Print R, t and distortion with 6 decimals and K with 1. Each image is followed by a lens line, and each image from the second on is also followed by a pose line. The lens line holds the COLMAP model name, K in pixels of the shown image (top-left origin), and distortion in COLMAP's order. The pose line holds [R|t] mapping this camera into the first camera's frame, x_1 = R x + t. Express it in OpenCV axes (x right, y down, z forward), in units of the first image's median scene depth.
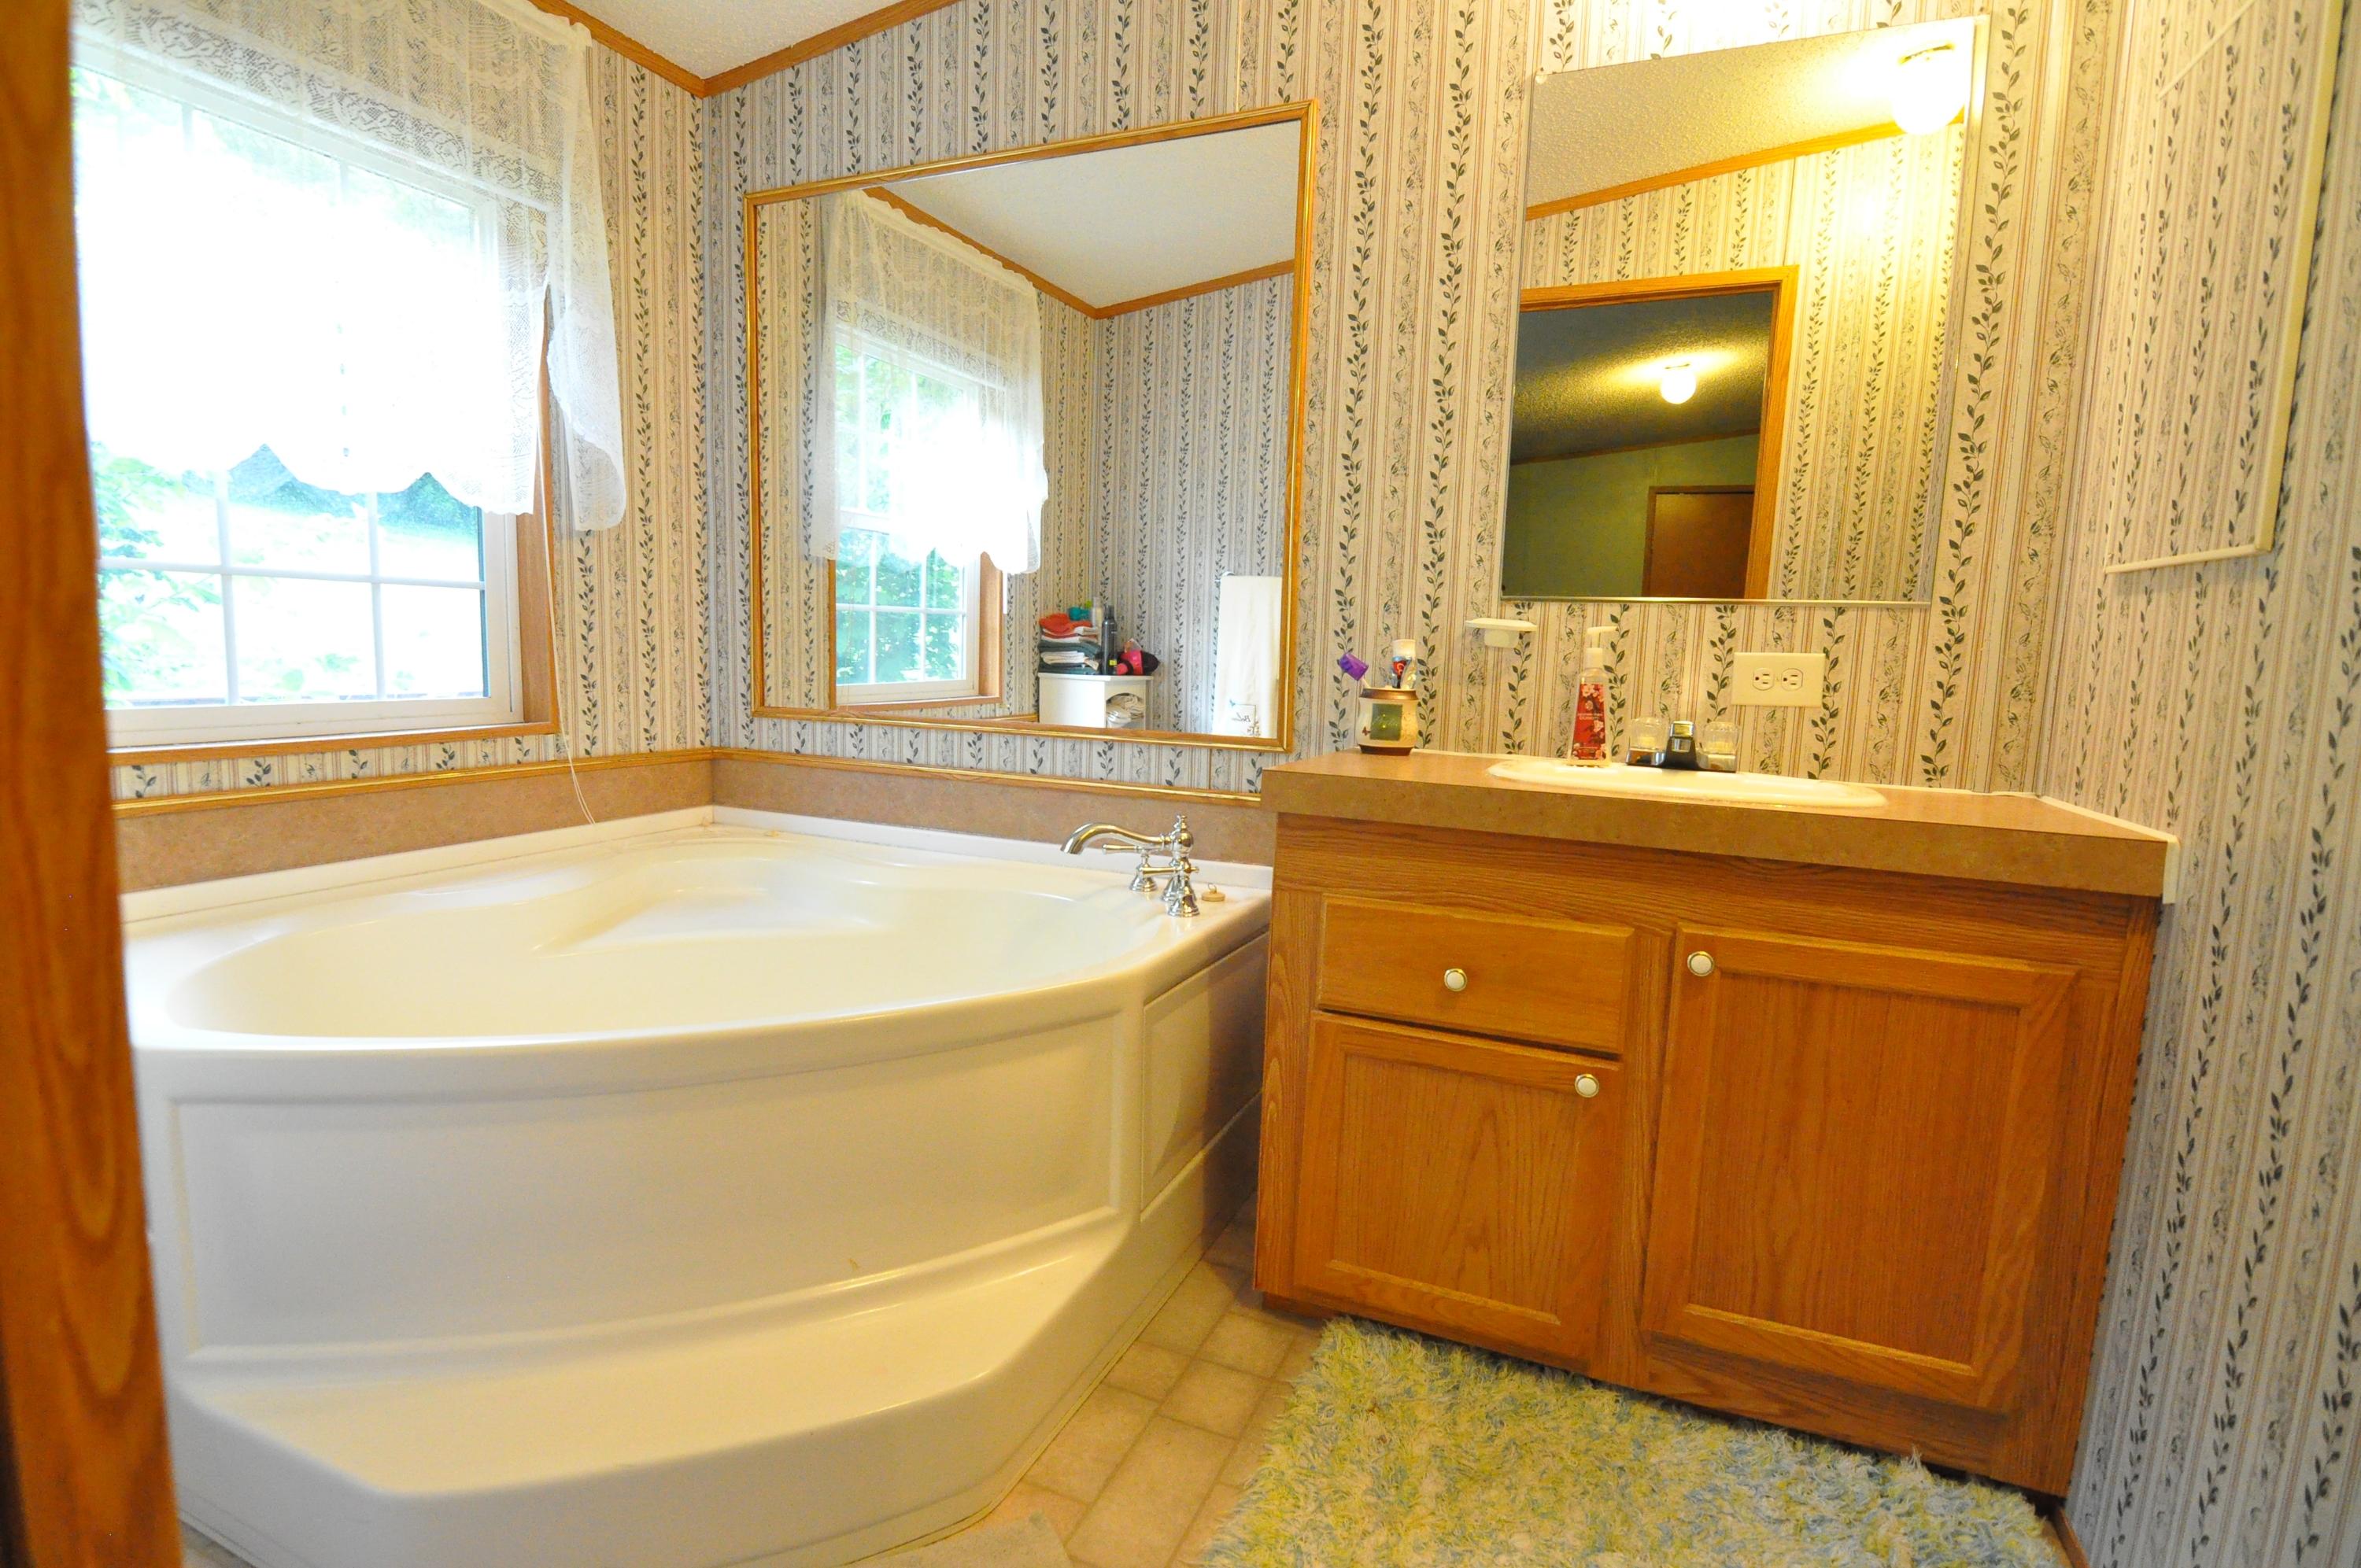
lens RADIAL K [[1148.4, 0, 1179.1], [0, 1148.4, 784.2], [0, 0, 1]] dist [-0.003844, -0.010110]
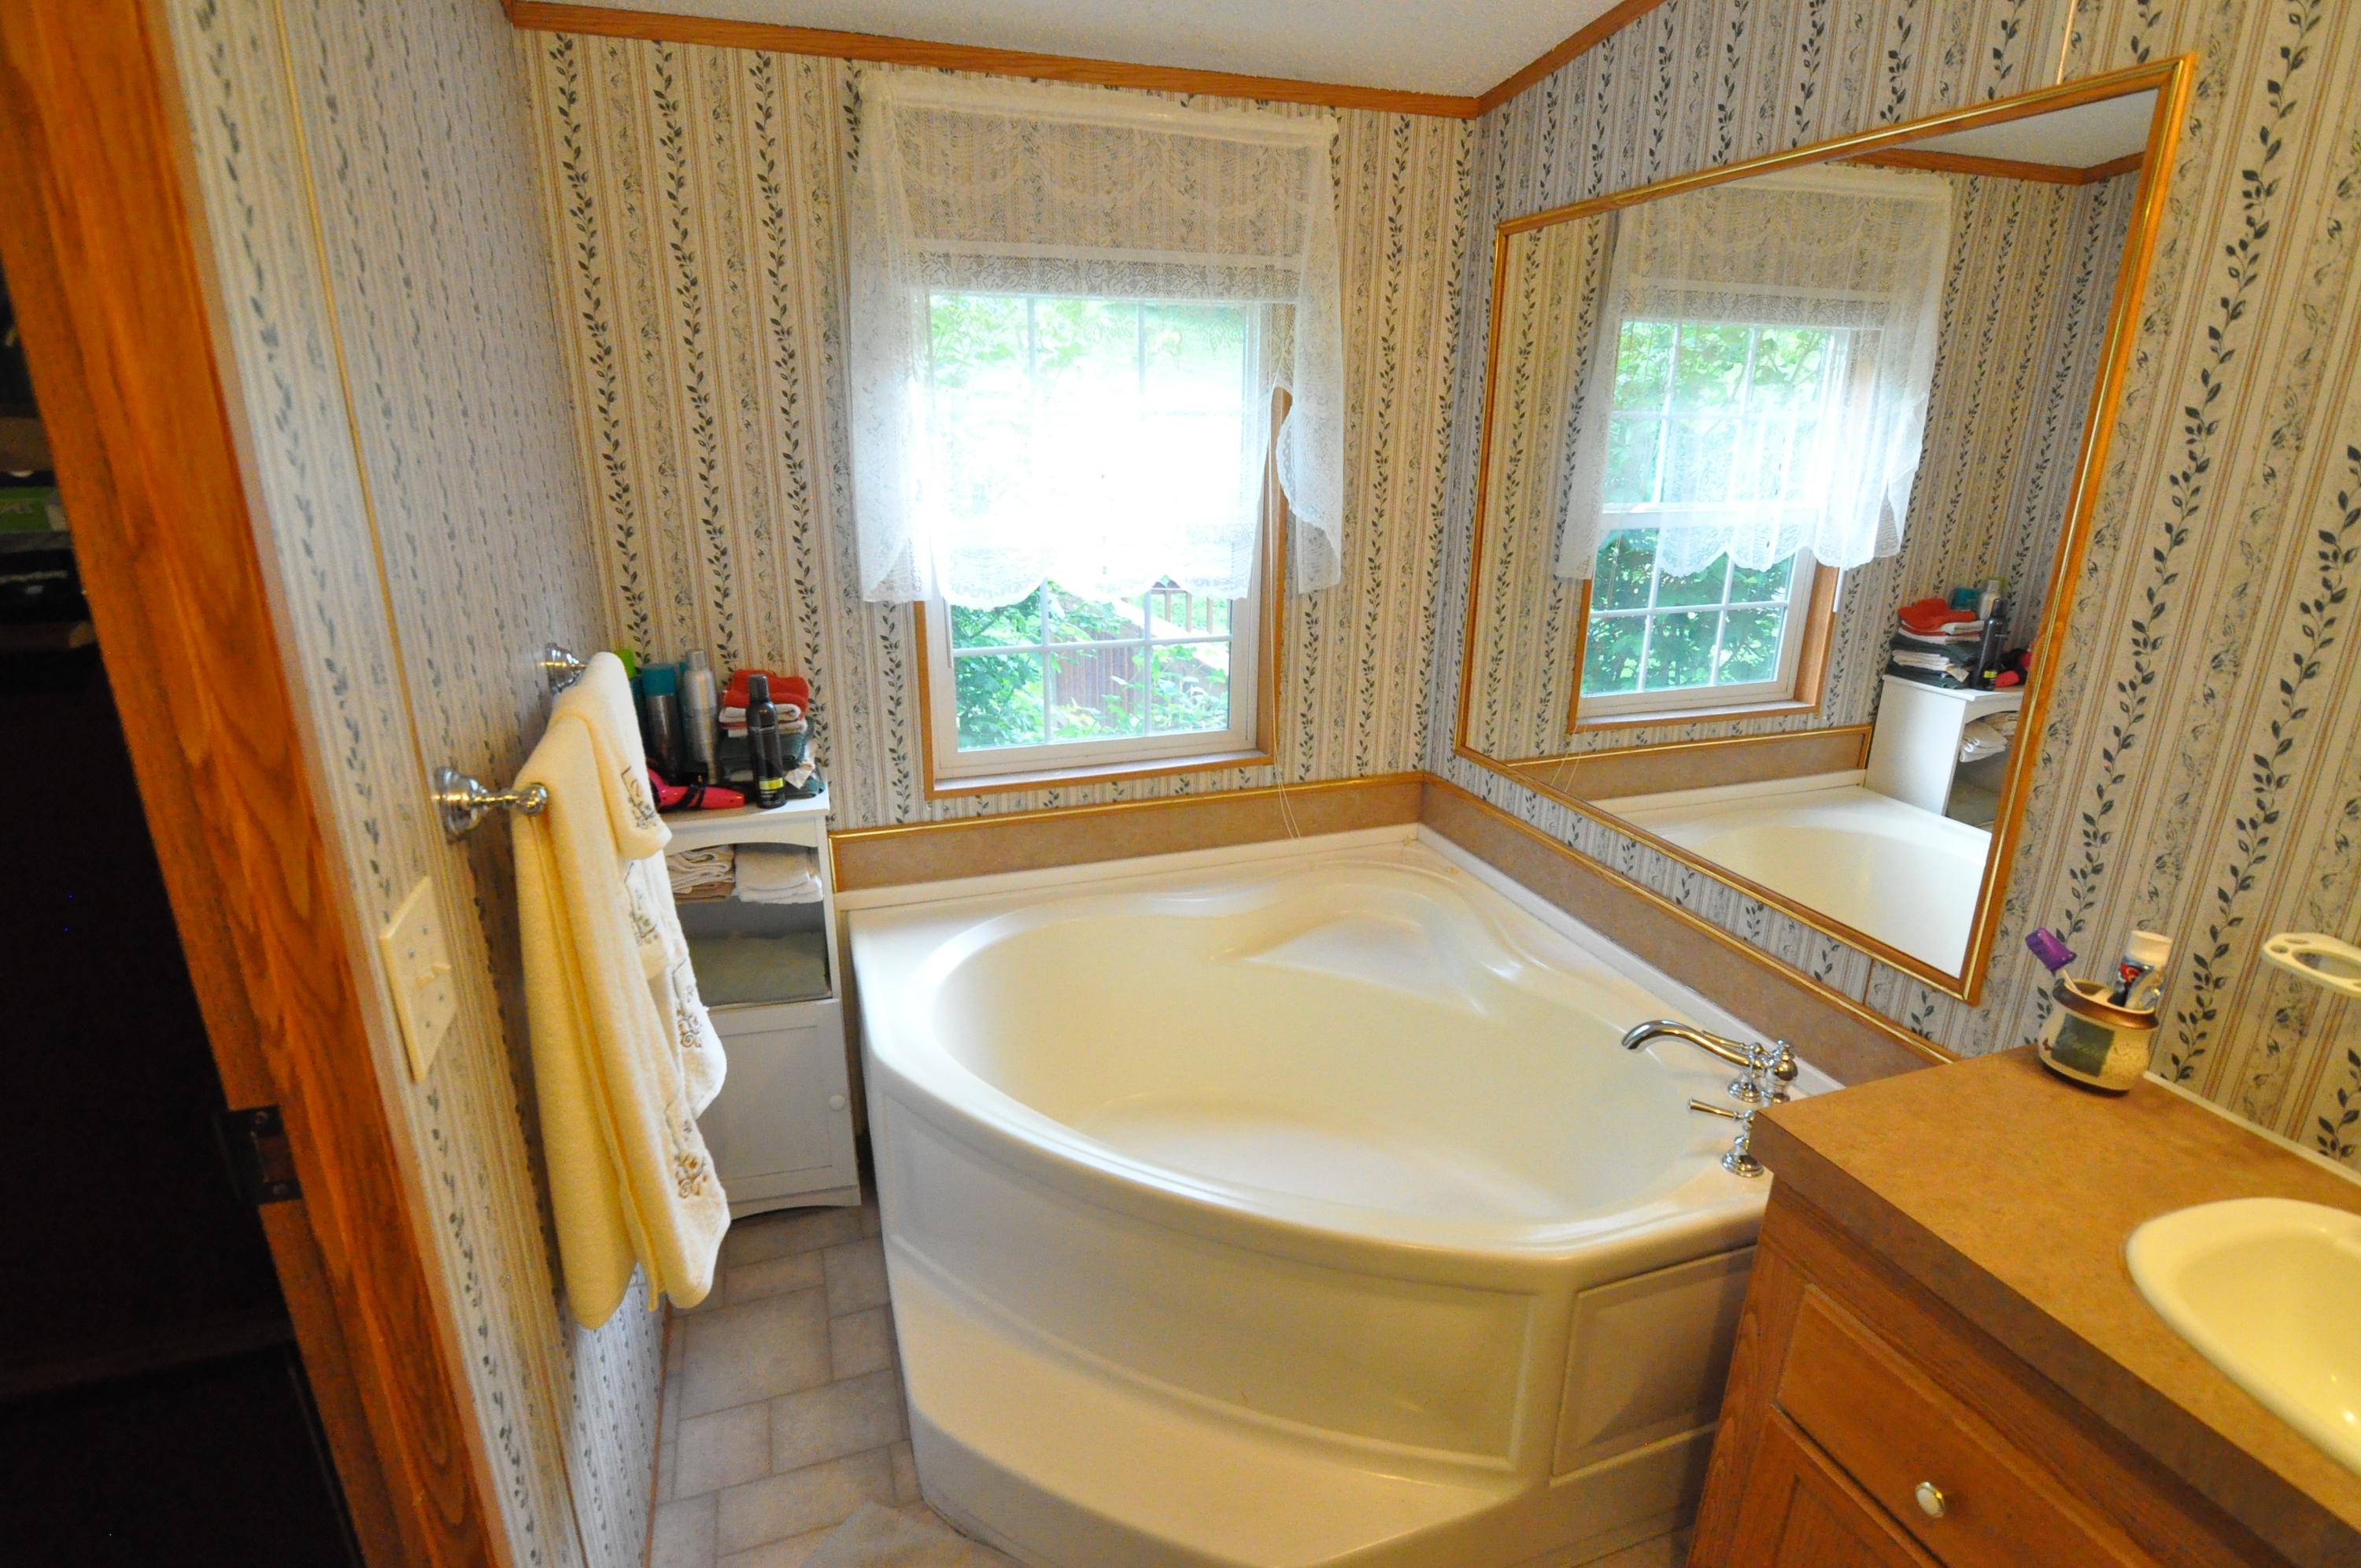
lens RADIAL K [[1148.4, 0, 1164.6], [0, 1148.4, 788.2], [0, 0, 1]] dist [-0.003844, -0.010110]
pose [[0.672388, 0.200542, -0.712515, 0.214972], [-0.073737, 0.975958, 0.205105, -0.244330], [0.736517, -0.085371, 0.671010, 0.124839]]
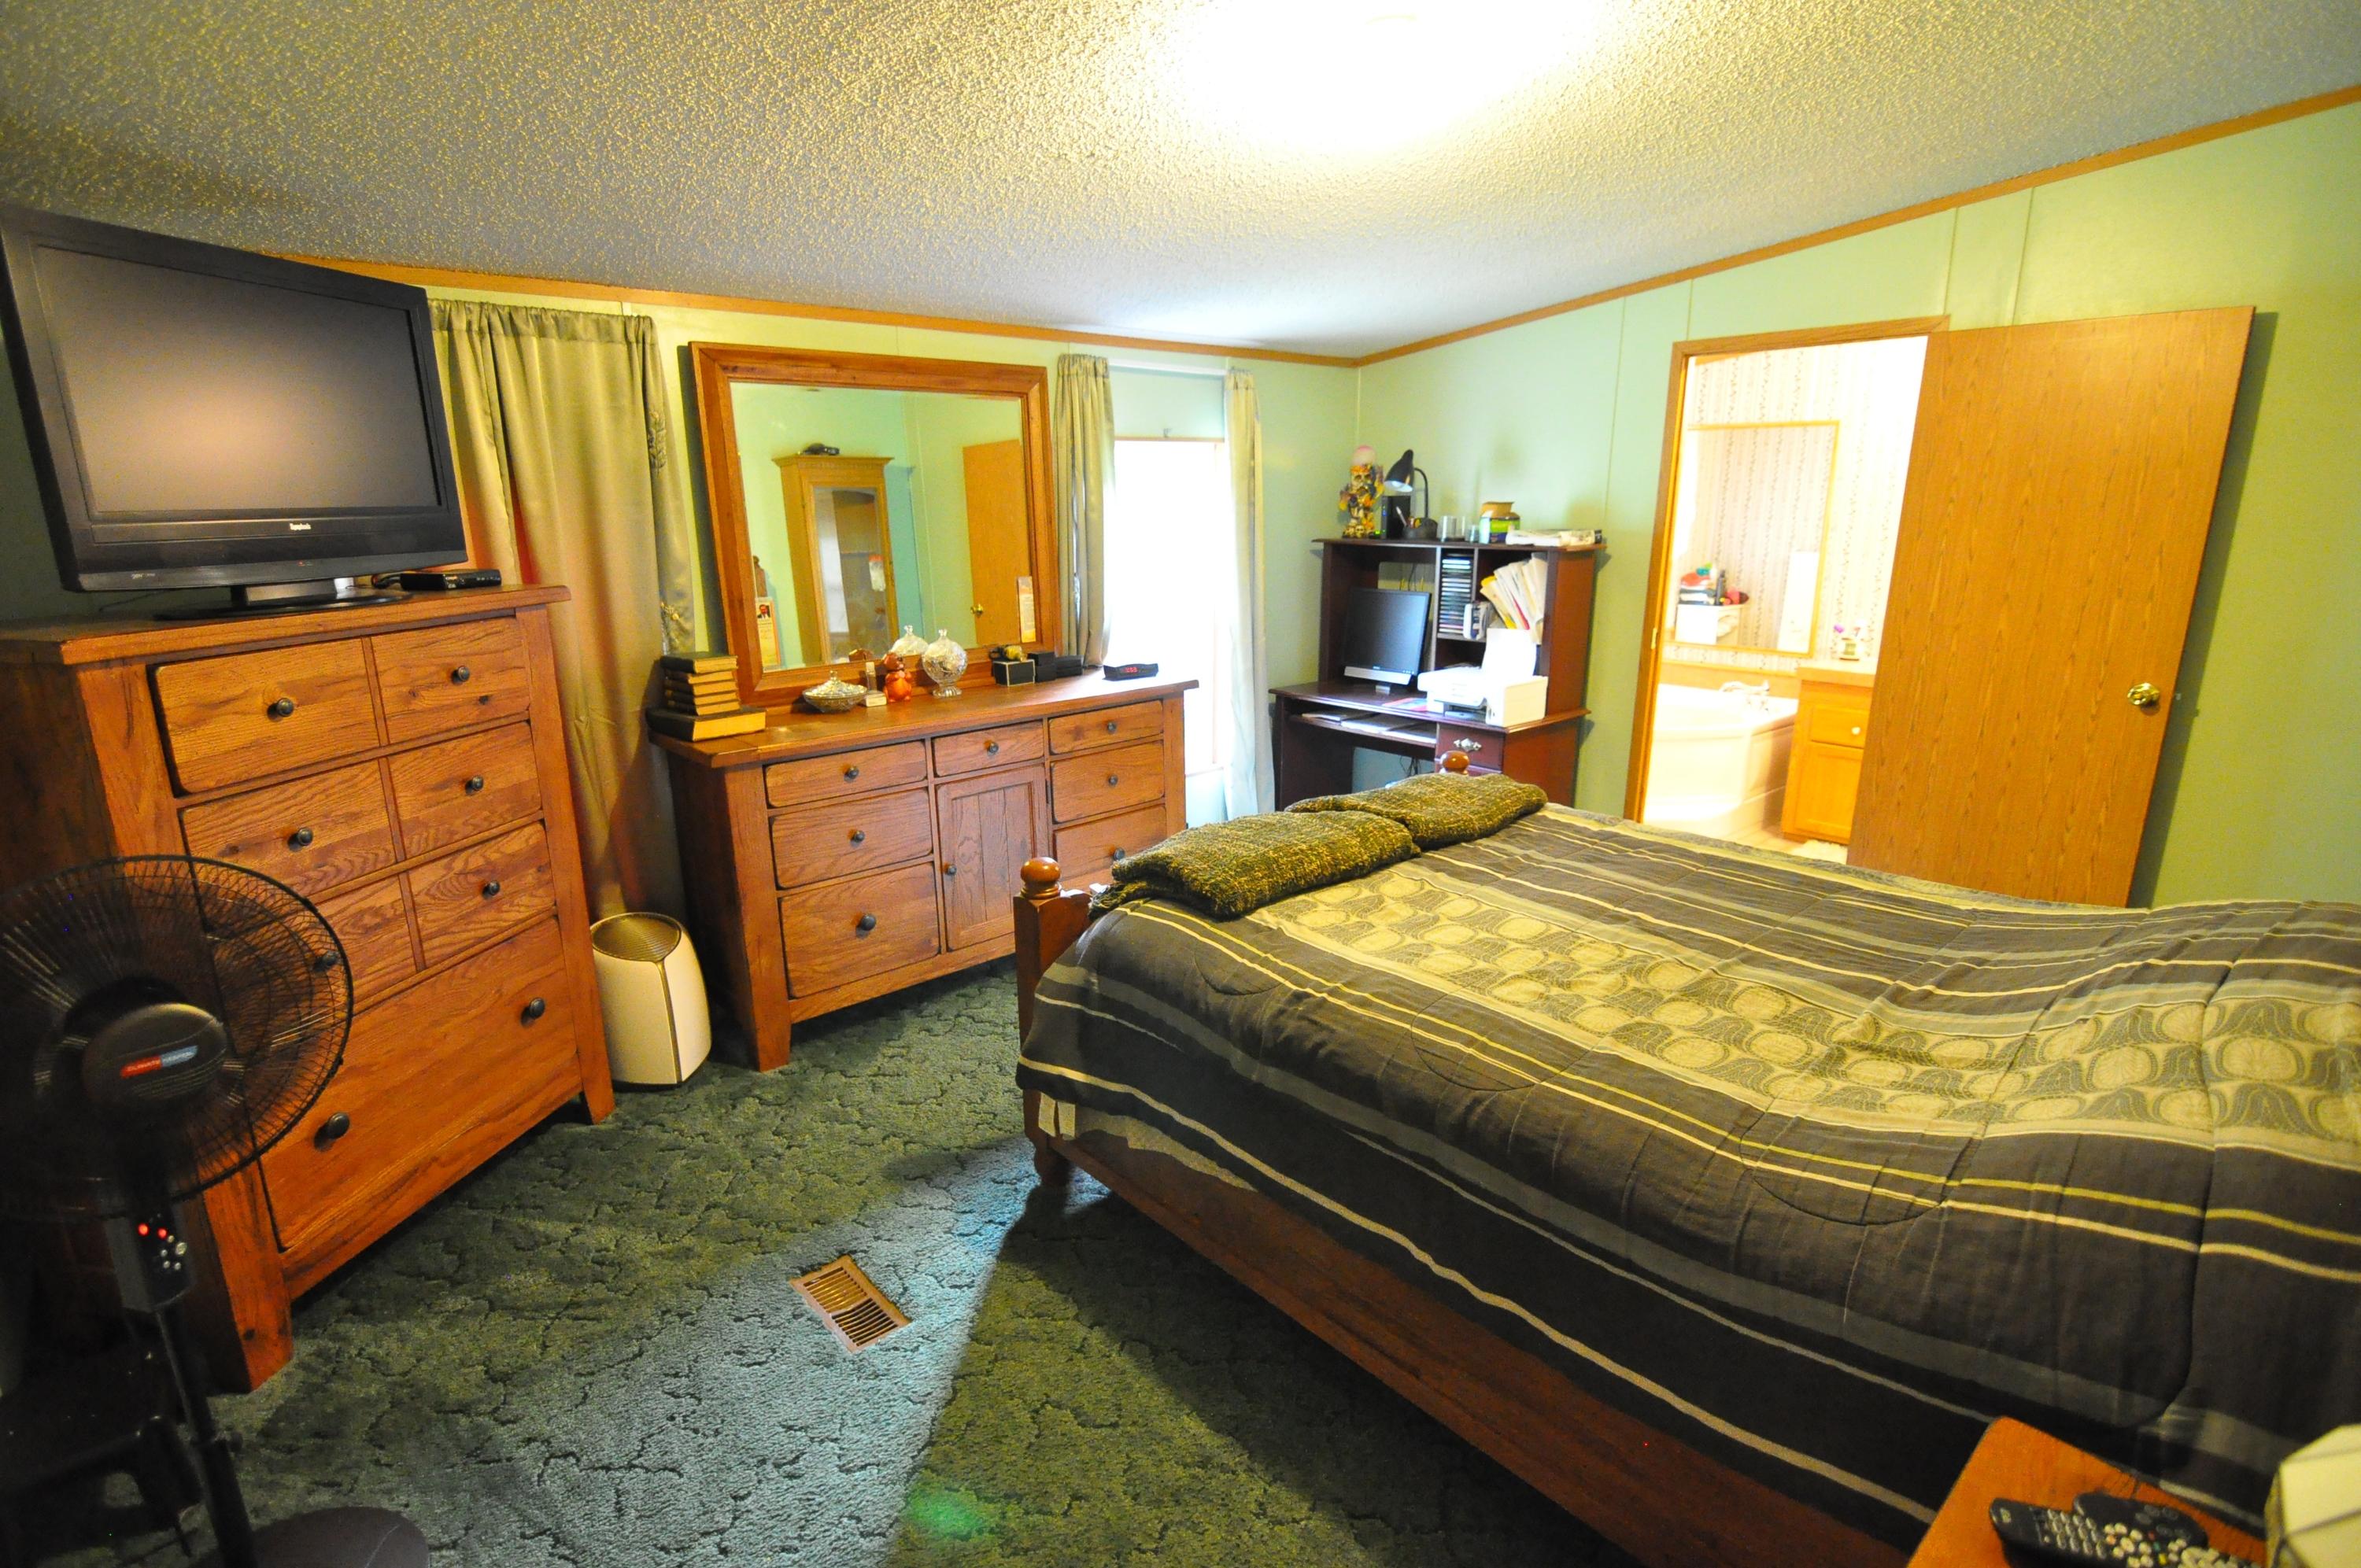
lens RADIAL K [[1148.4, 0, 1172.5], [0, 1148.4, 792.5], [0, 0, 1]] dist [-0.003844, -0.010110]
pose [[0.902408, 0.071982, -0.424828, -0.082045], [-0.018301, 0.991460, 0.129118, -0.031288], [0.430494, -0.108742, 0.896019, -1.846734]]
